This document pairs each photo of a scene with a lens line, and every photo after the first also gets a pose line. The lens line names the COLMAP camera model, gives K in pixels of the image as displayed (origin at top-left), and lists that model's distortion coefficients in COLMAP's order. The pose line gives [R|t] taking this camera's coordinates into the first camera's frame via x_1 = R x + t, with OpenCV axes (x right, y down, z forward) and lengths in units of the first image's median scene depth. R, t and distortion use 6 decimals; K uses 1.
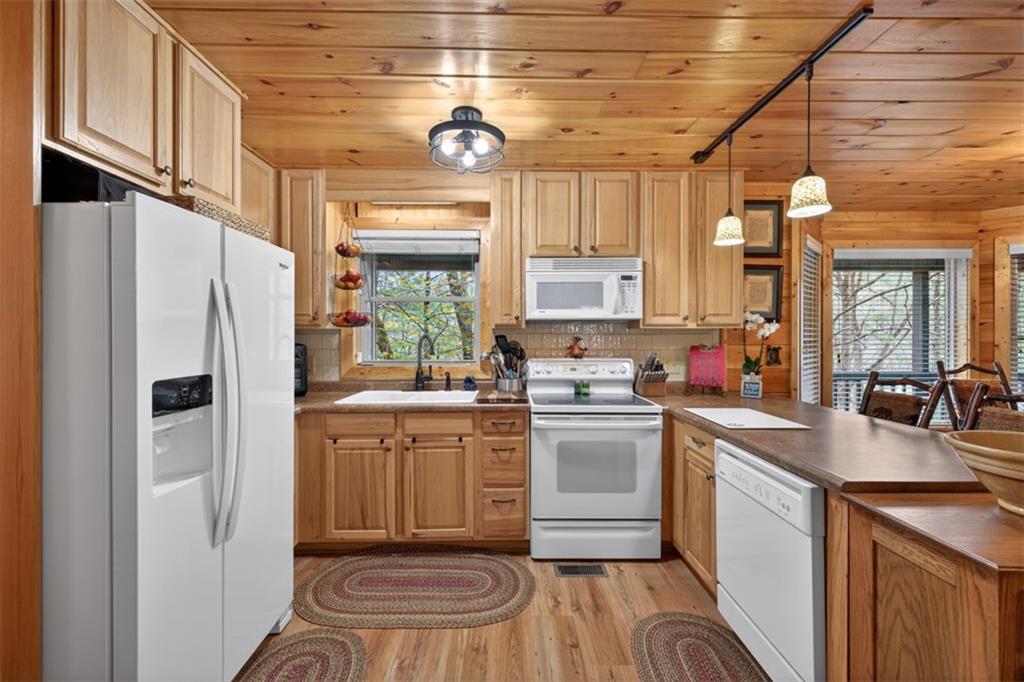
lens RADIAL K [[436.2, 0, 511.0], [0, 436.2, 337.2], [0, 0, 1]] dist [0.001675, 0.000008]
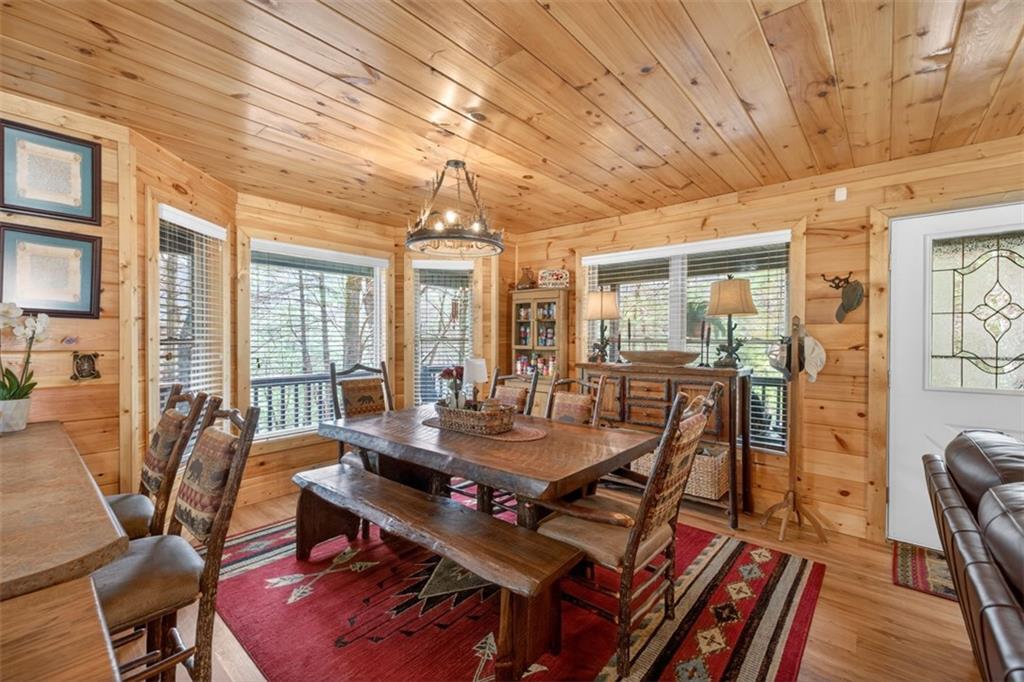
lens RADIAL K [[433.2, 0, 512.0], [0, 433.2, 341.0], [0, 0, 1]] dist [0.002270, -0.000079]
pose [[0.653844, -0.004738, 0.756615, 0.429681], [-0.000924, 0.999975, 0.007061, -0.002327], [-0.756629, -0.005316, 0.653823, 0.035694]]
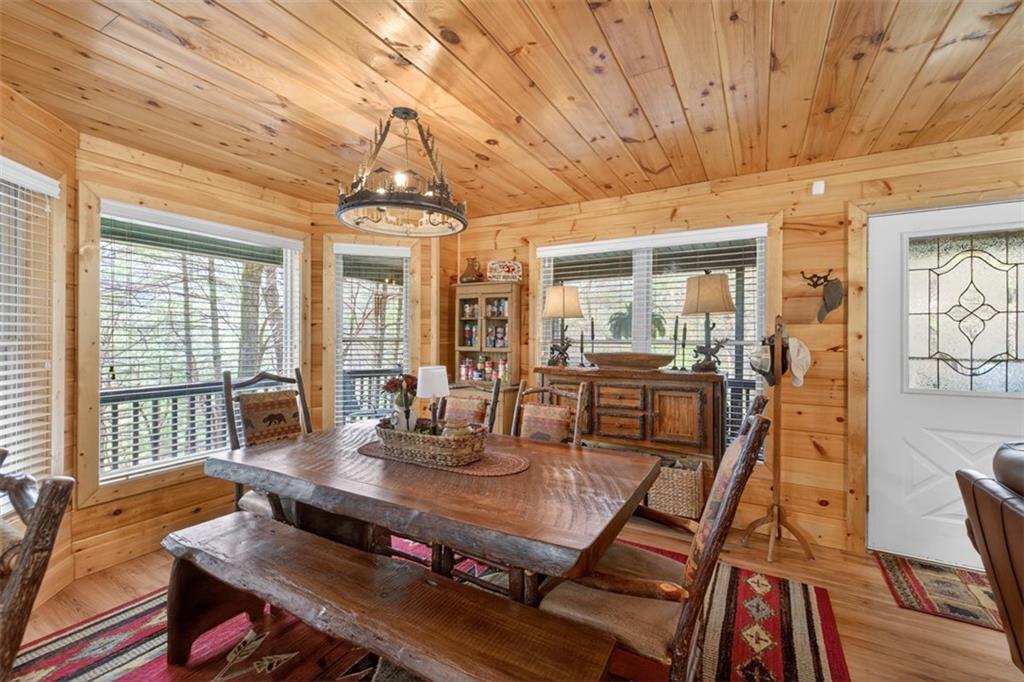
lens RADIAL K [[436.2, 0, 511.0], [0, 436.2, 337.2], [0, 0, 1]] dist [0.001675, 0.000008]
pose [[0.500505, 0.002908, 0.865729, 0.498036], [-0.002345, 0.999995, -0.002003, -0.002970], [-0.865730, -0.001028, 0.500510, 0.178475]]
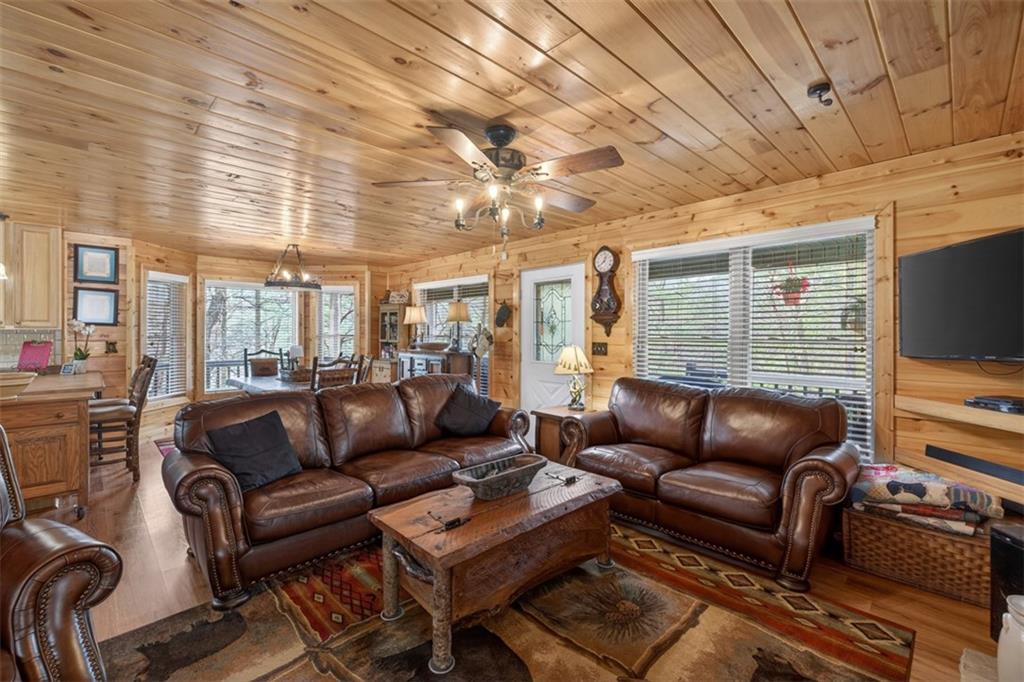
lens RADIAL K [[424.2, 0, 512.9], [0, 424.2, 334.0], [0, 0, 1]] dist [0.001419, 0.000143]
pose [[0.703460, 0.001290, 0.710734, 0.437457], [-0.000760, 0.999999, -0.001063, -0.003939], [-0.710735, 0.000208, 0.703460, -0.881907]]
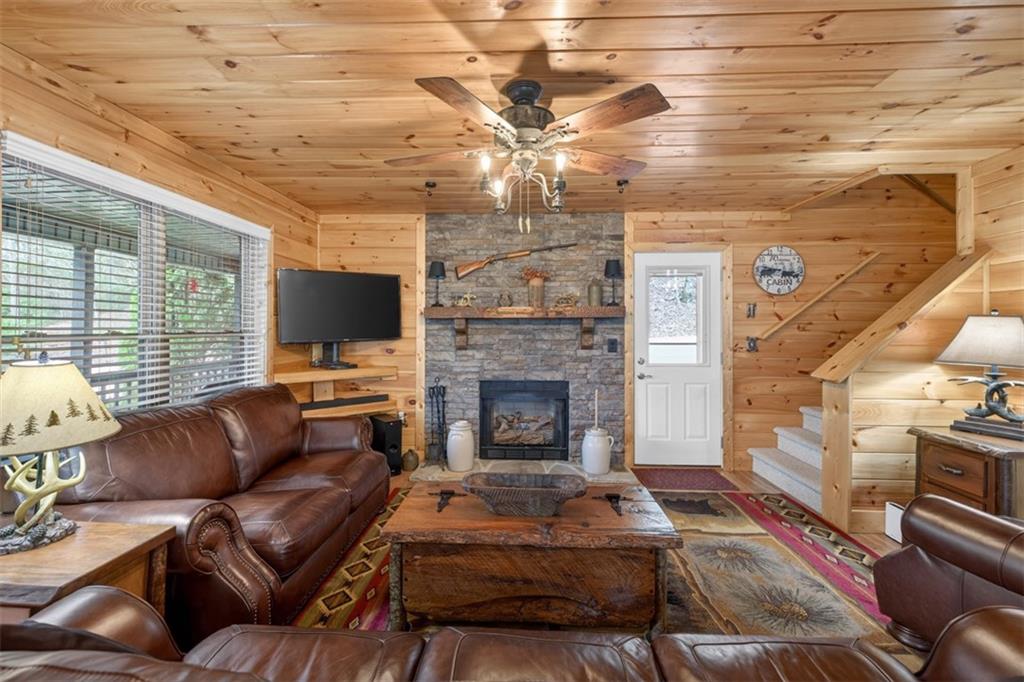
lens RADIAL K [[432.3, 0, 510.3], [0, 432.3, 325.2], [0, 0, 1]] dist [0.002223, -0.000050]
pose [[-0.999010, 0.001714, 0.044450, 0.910725], [0.001617, 0.999996, -0.002221, -0.005835], [-0.044454, -0.002147, -0.999009, 0.059184]]
